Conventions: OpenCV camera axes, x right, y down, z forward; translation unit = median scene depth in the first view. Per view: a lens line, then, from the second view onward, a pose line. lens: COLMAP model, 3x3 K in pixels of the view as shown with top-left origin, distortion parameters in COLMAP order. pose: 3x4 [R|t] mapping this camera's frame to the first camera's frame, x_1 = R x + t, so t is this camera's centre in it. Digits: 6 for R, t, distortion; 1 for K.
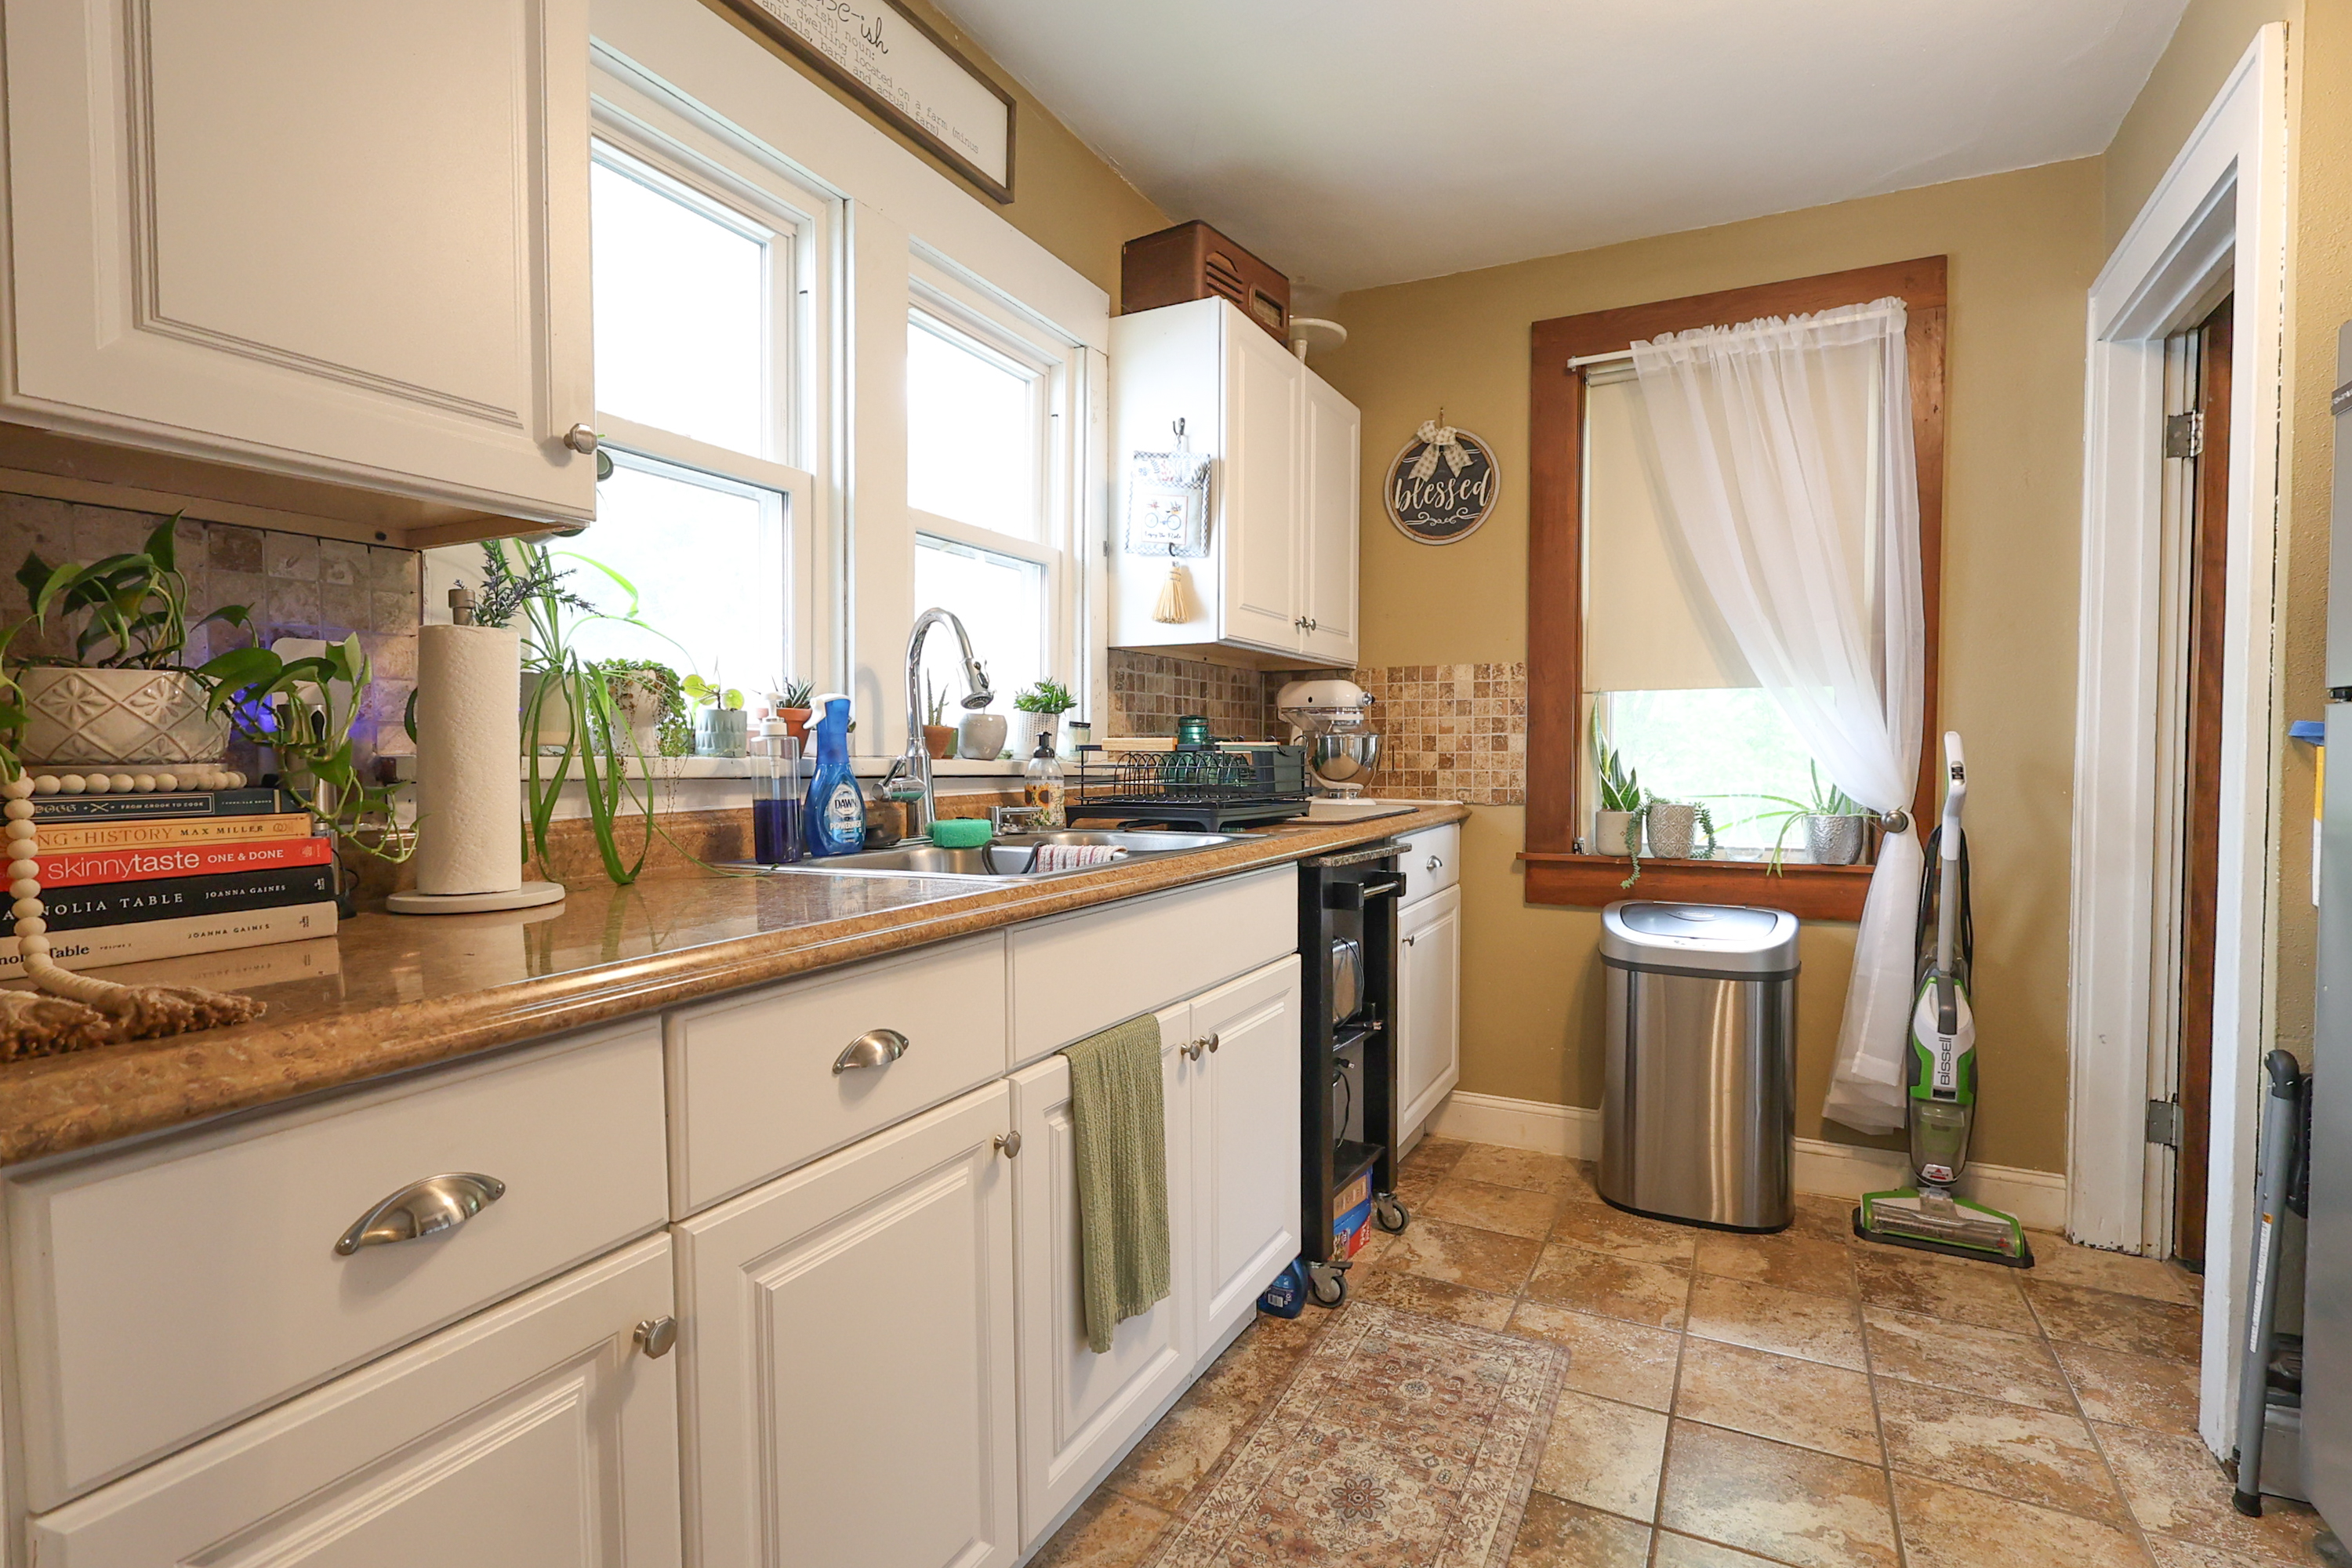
lens RADIAL K [[1134.7, 0, 1190.8], [0, 1134.7, 781.8], [0, 0, 1]] dist [0.013275, 0.000995]
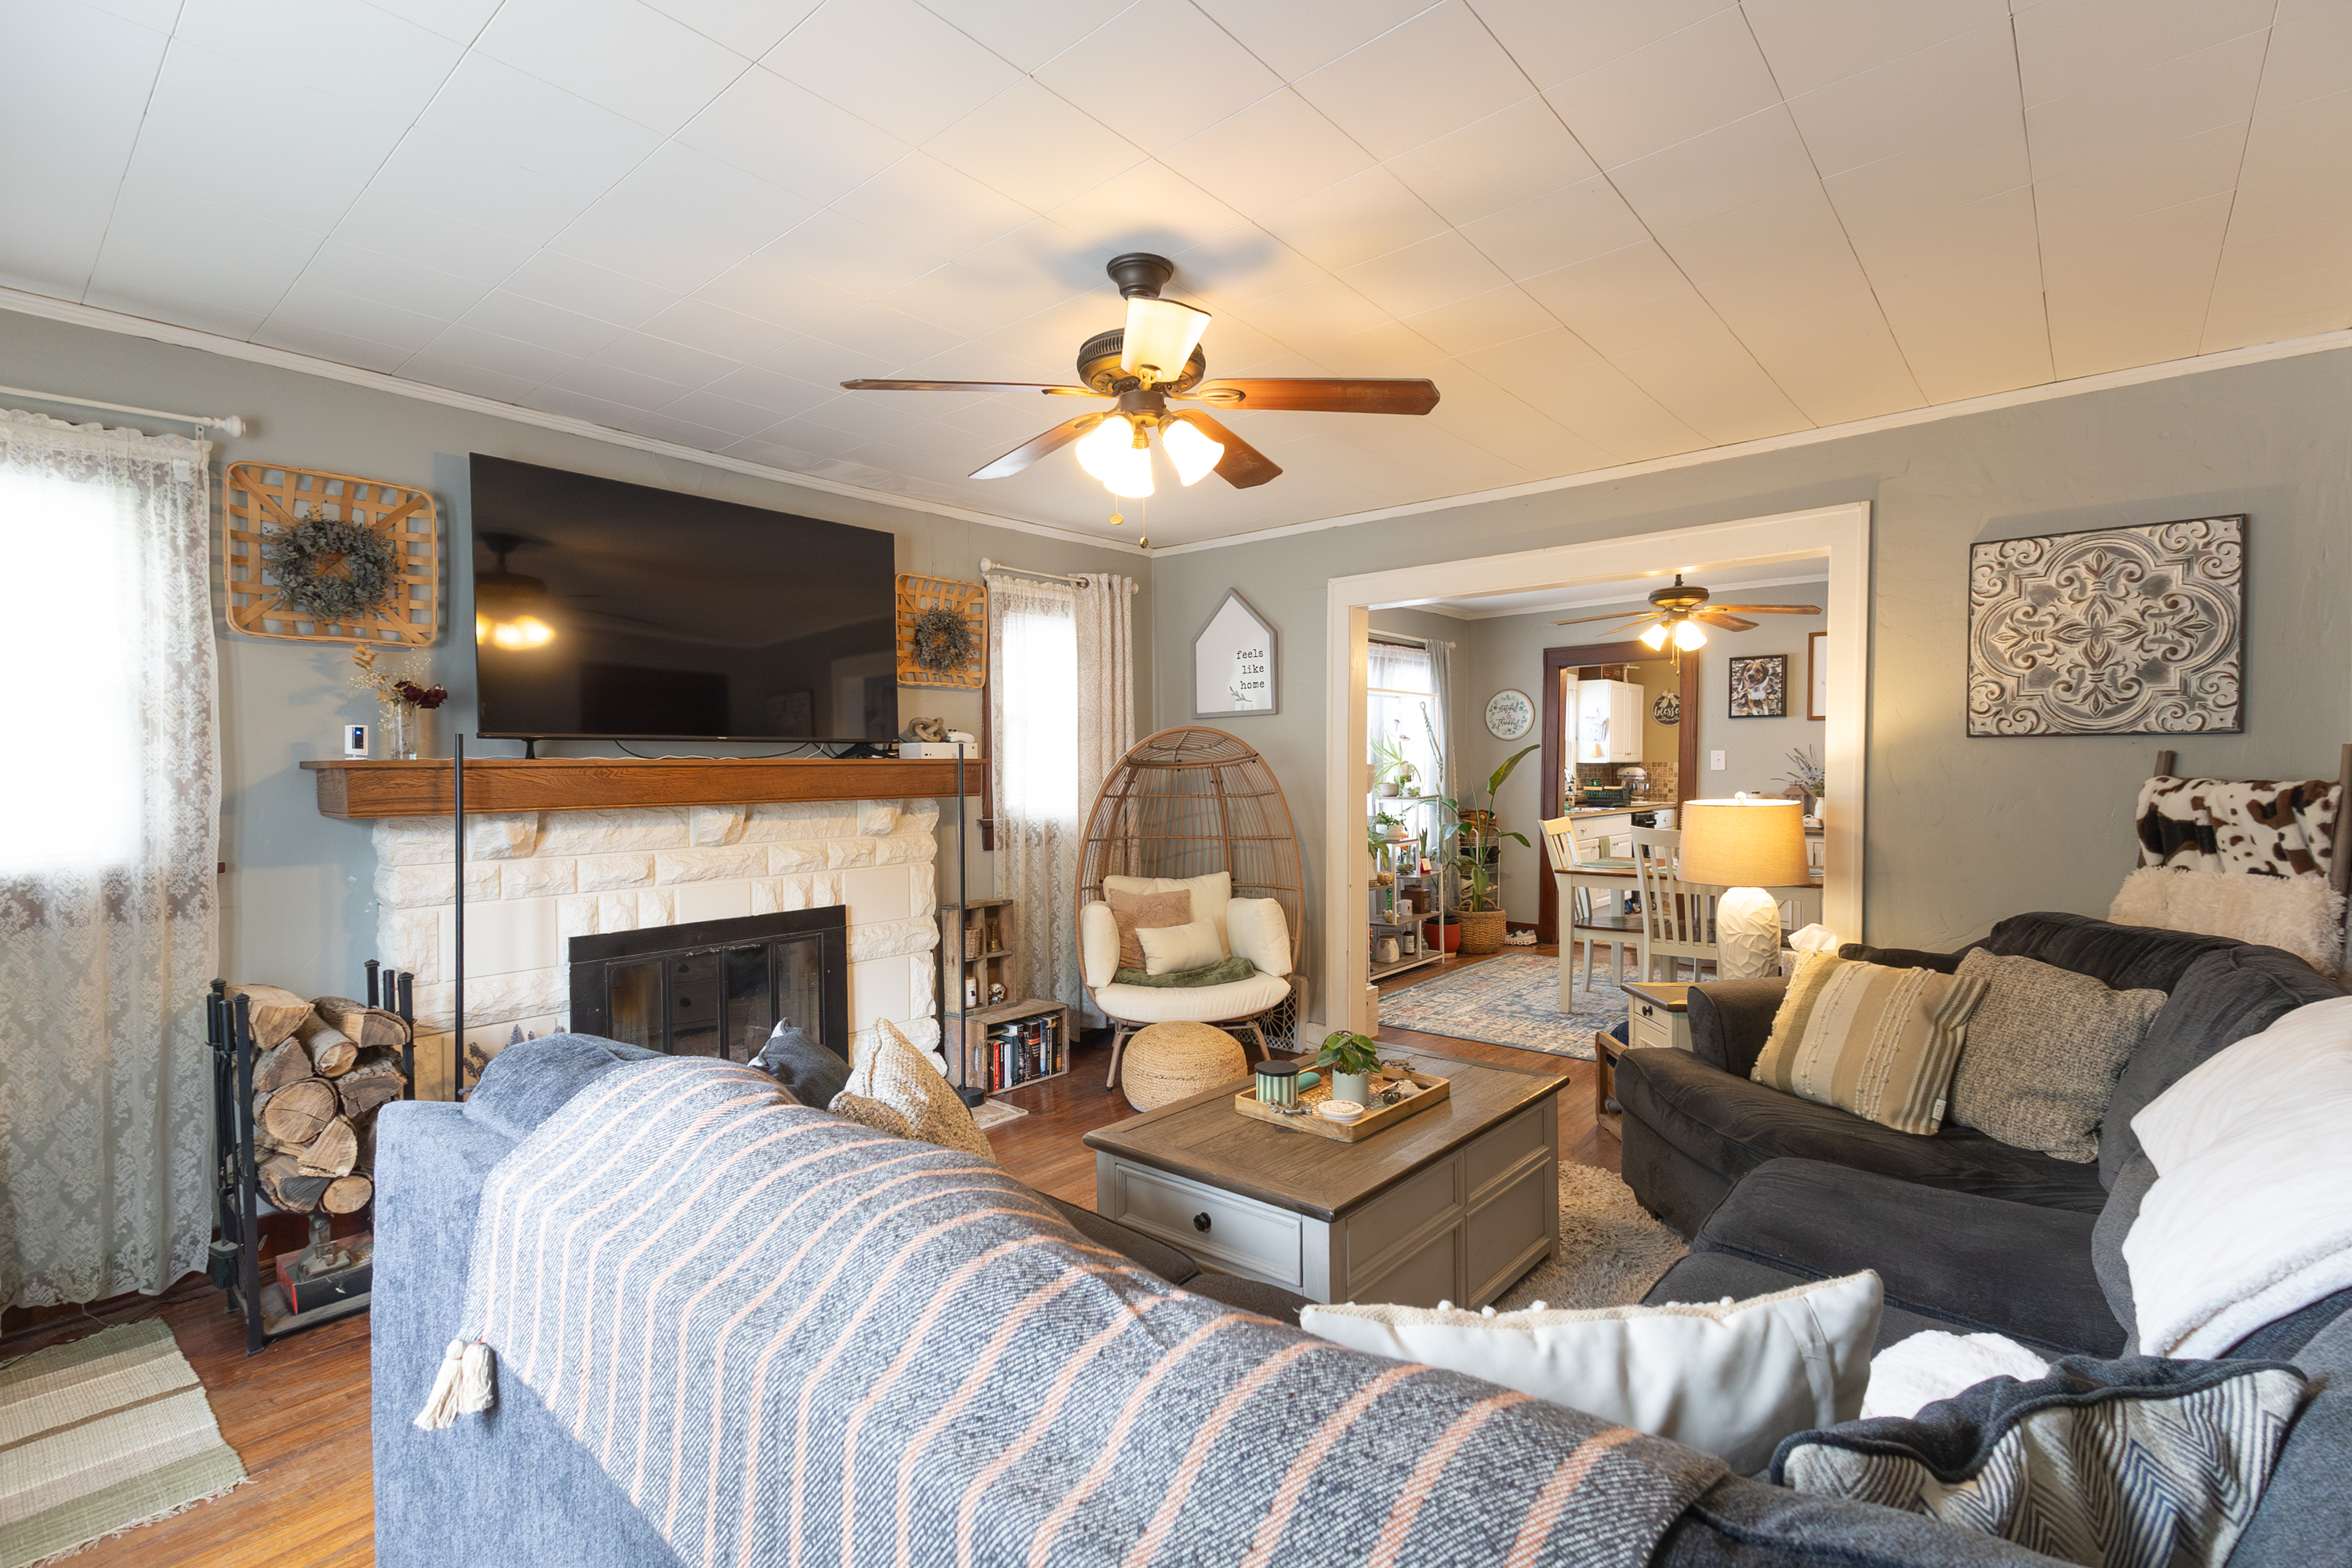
lens RADIAL K [[1080.0, 0, 1176.0], [0, 1080.0, 789.5], [0, 0, 1]] dist [0.017259, -0.000603]
pose [[0.970926, 0.005183, -0.239326, -0.636694], [-0.006568, 0.999966, -0.004993, 0.003944], [0.239292, 0.006420, 0.970927, -3.652618]]
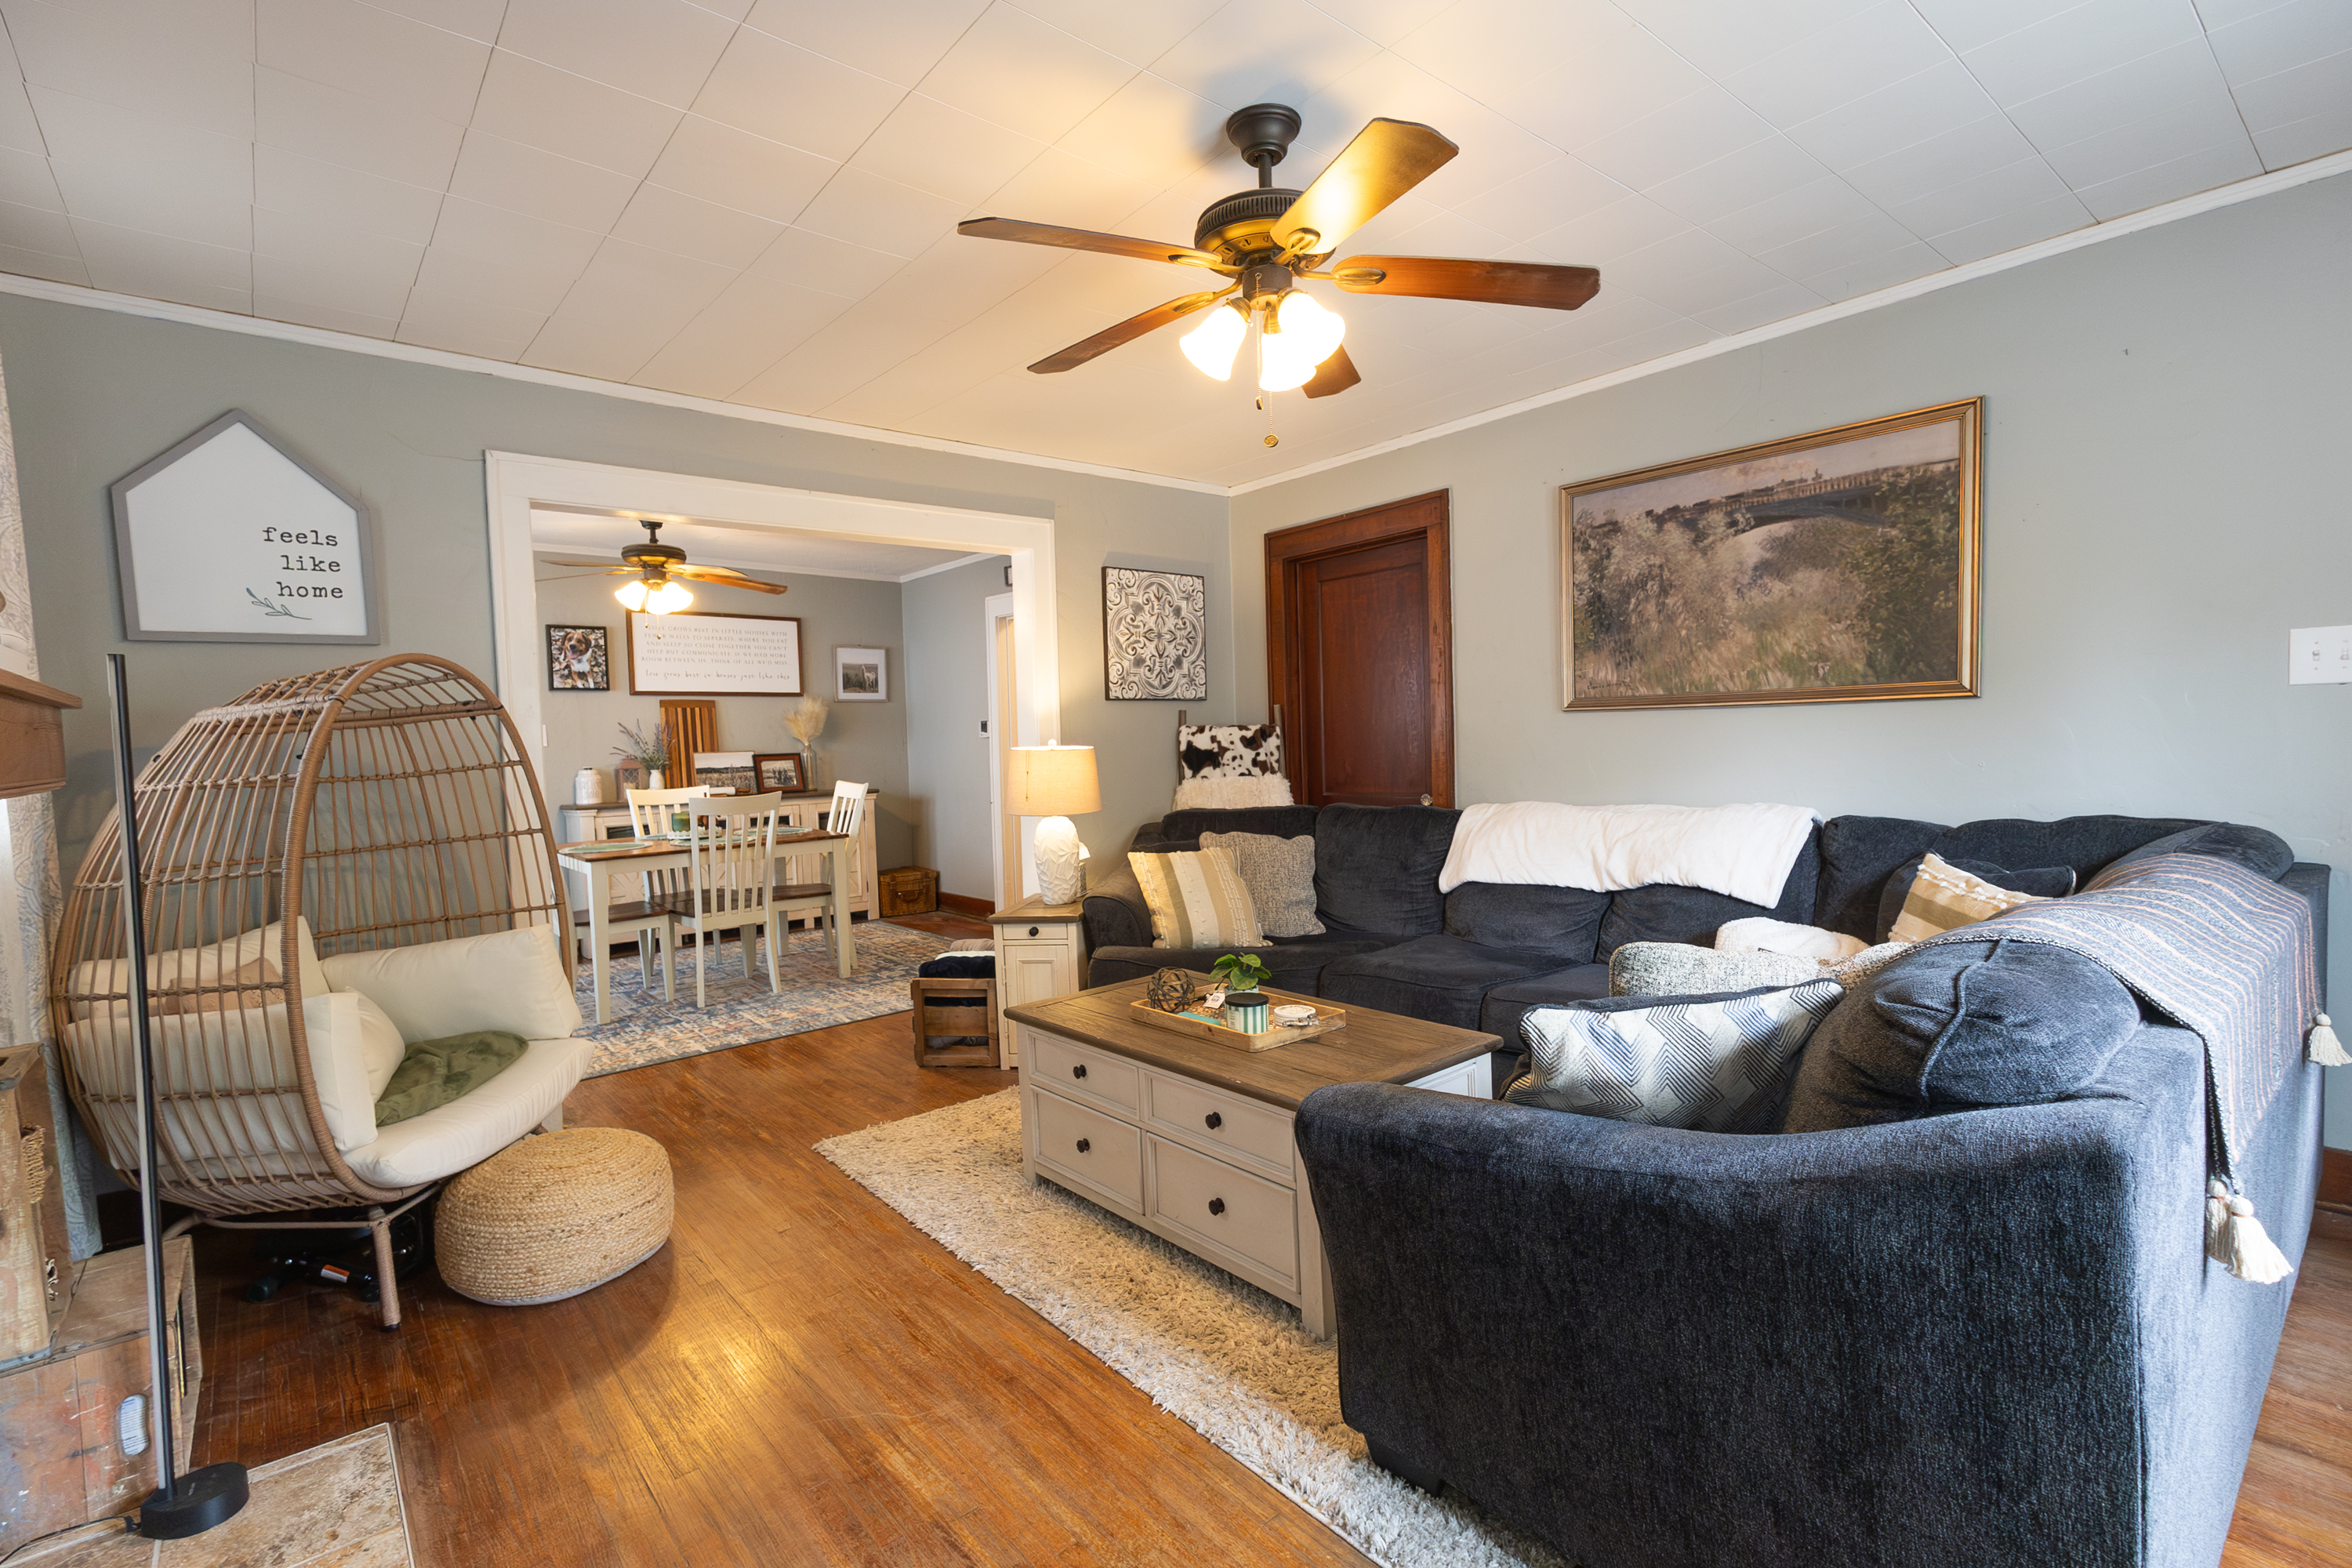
lens RADIAL K [[1080.0, 0, 1177.9], [0, 1080.0, 780.7], [0, 0, 1]] dist [0.017259, -0.000603]
pose [[0.387238, -0.046833, 0.920790, -1.921319], [0.054843, 0.998111, 0.027702, 0.026306], [-0.920347, 0.039772, 0.389075, -2.865444]]
